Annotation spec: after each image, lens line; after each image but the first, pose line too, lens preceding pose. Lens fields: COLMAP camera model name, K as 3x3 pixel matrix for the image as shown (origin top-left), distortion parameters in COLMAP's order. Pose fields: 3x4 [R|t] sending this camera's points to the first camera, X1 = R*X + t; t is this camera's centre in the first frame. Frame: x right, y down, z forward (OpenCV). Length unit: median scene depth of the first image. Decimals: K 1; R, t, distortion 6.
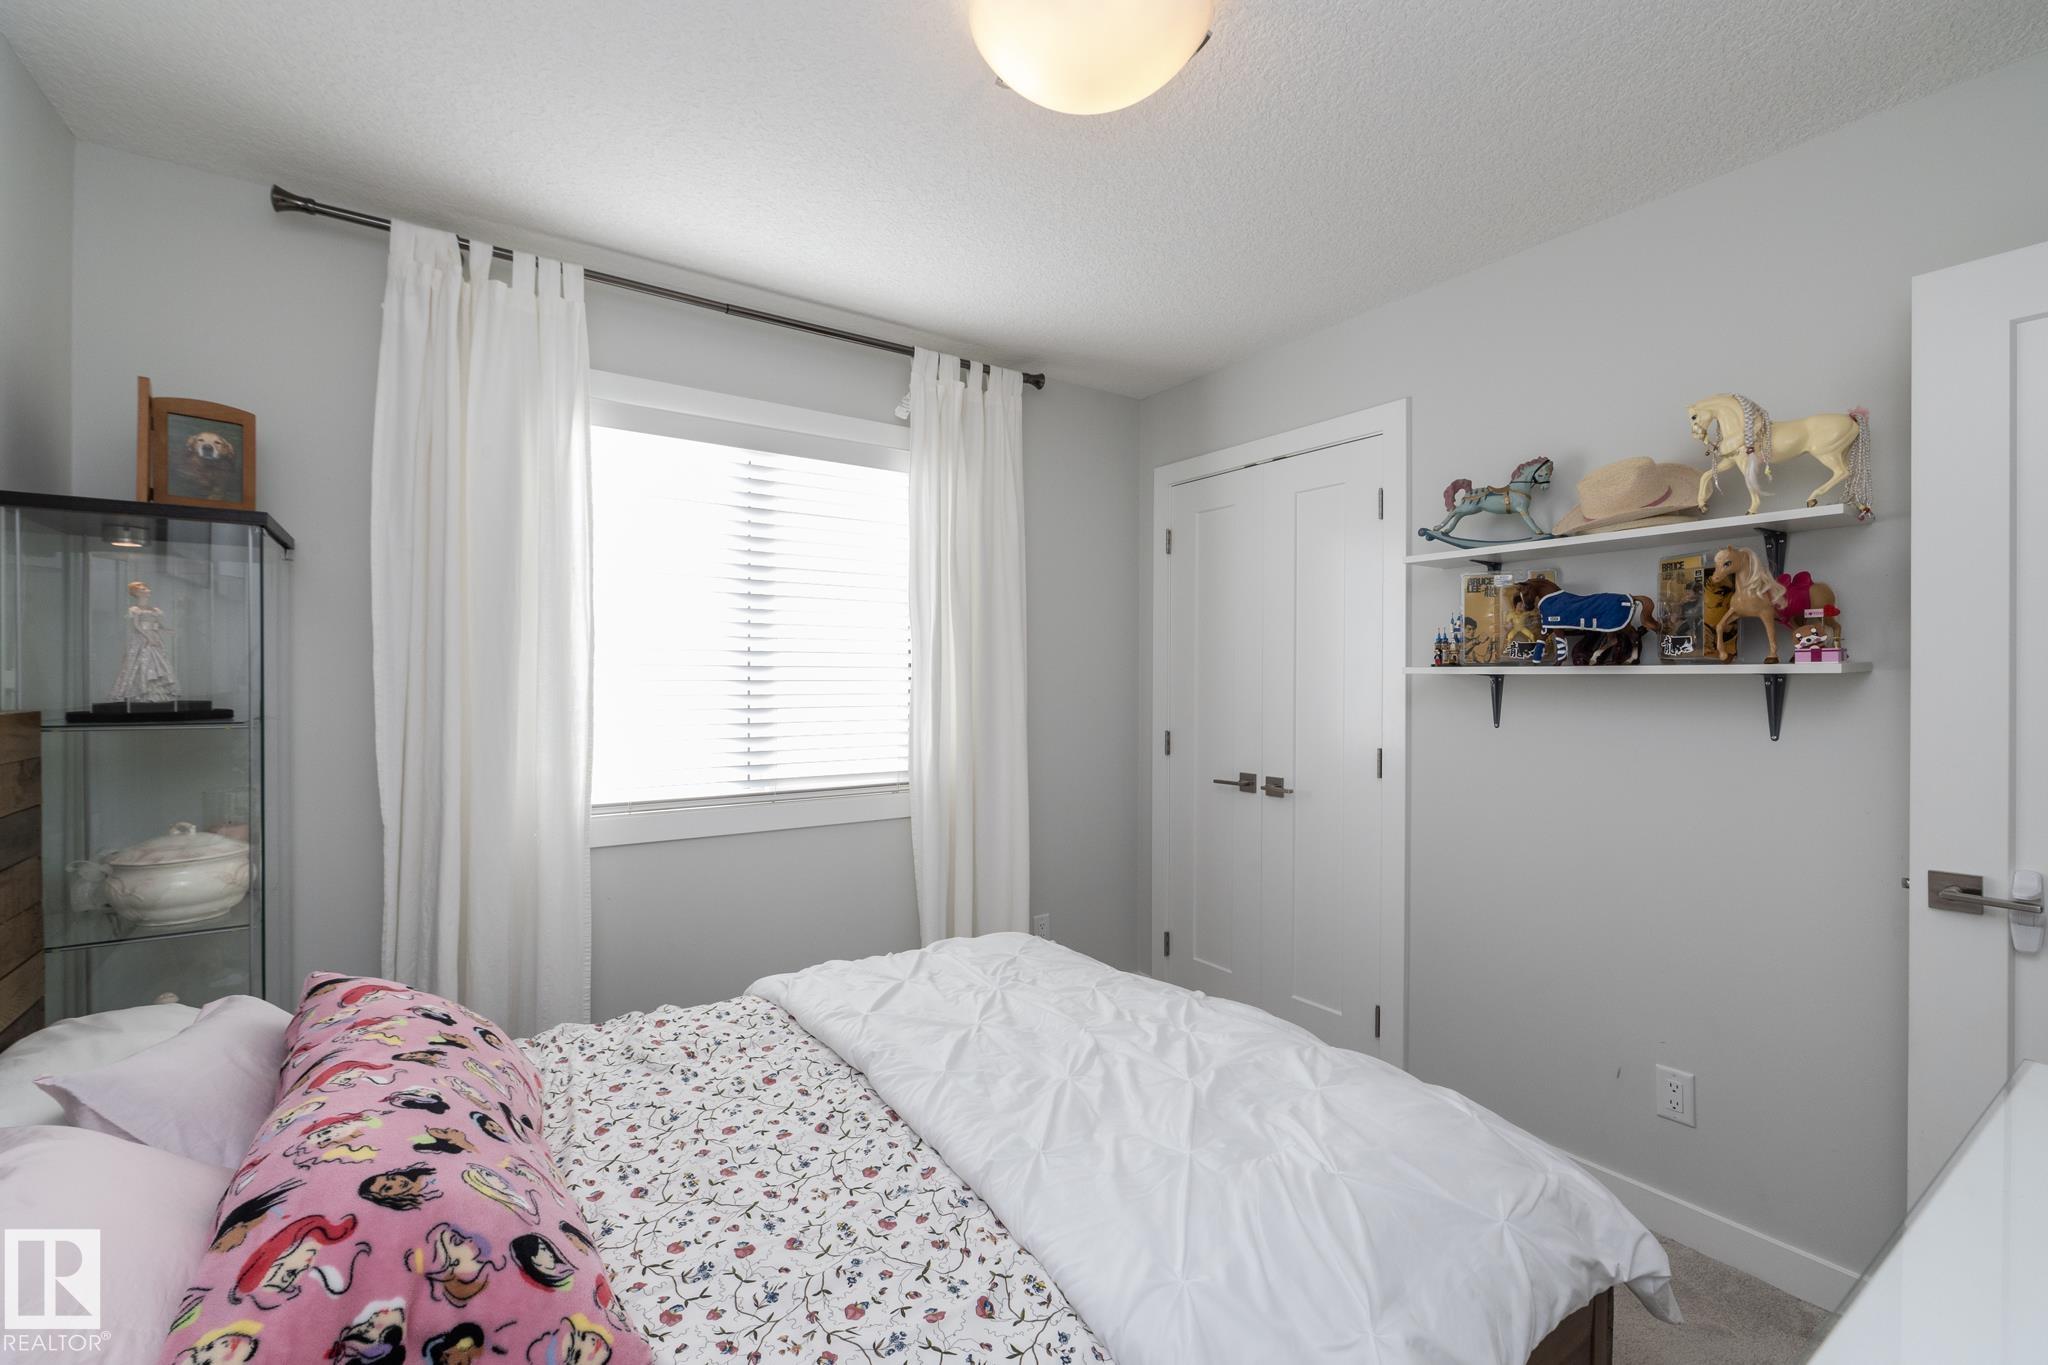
lens RADIAL K [[869.8, 0, 1024.0], [0, 869.8, 678.5], [0, 0, 1]] dist [0.002149, -0.001706]
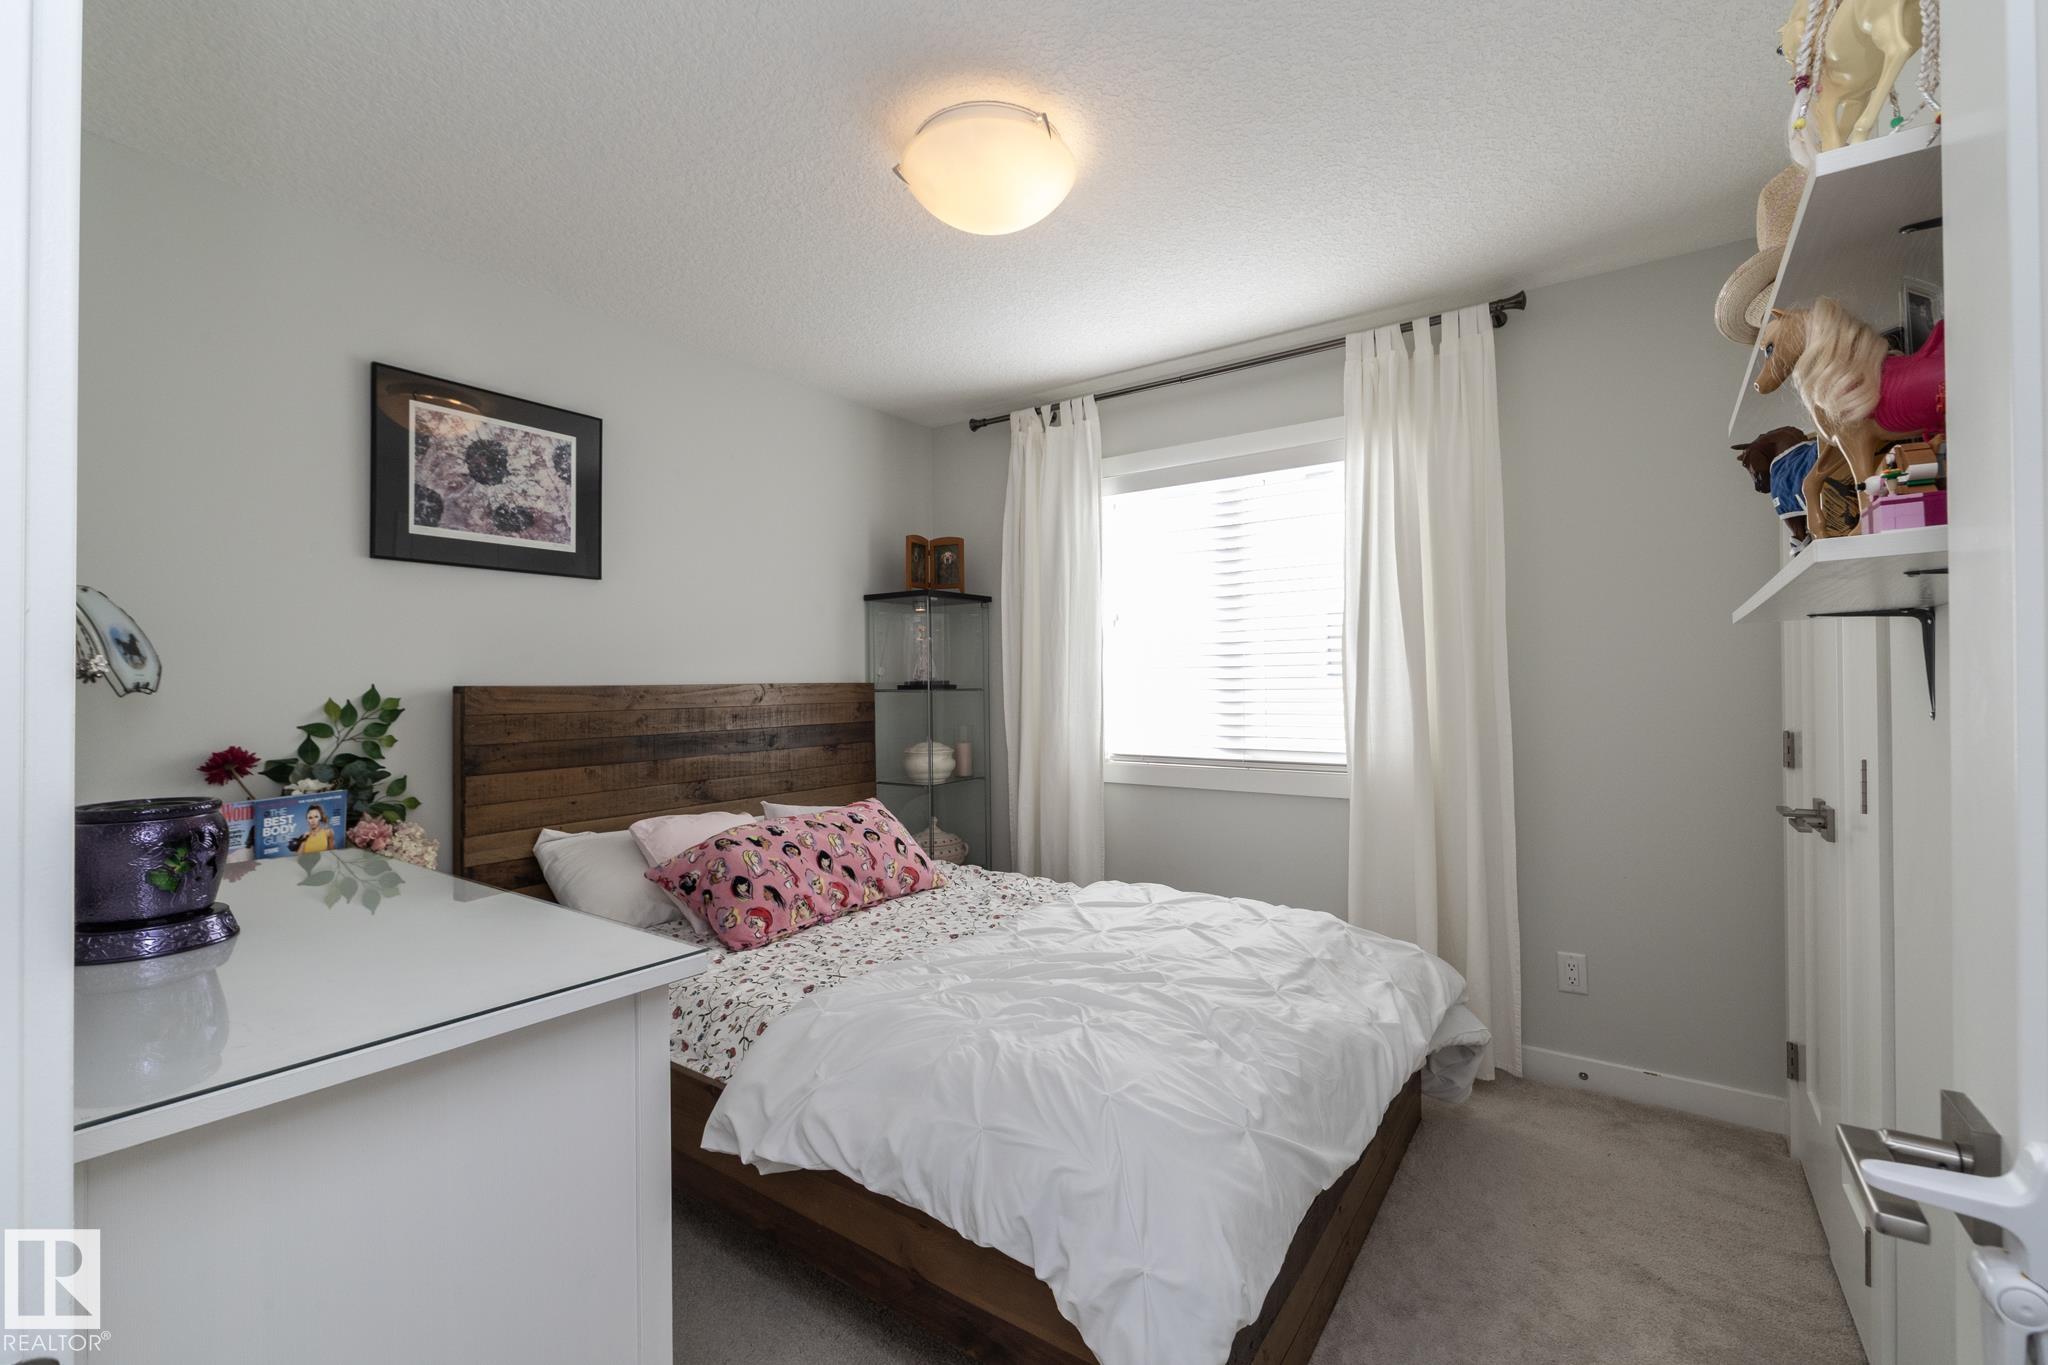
lens RADIAL K [[869.8, 0, 1024.0], [0, 869.8, 678.5], [0, 0, 1]] dist [0.002149, -0.001706]
pose [[0.348320, -0.014597, -0.937262, 0.905478], [0.005195, 0.999893, -0.013642, 0.042300], [0.937361, -0.000117, 0.348359, 0.379680]]
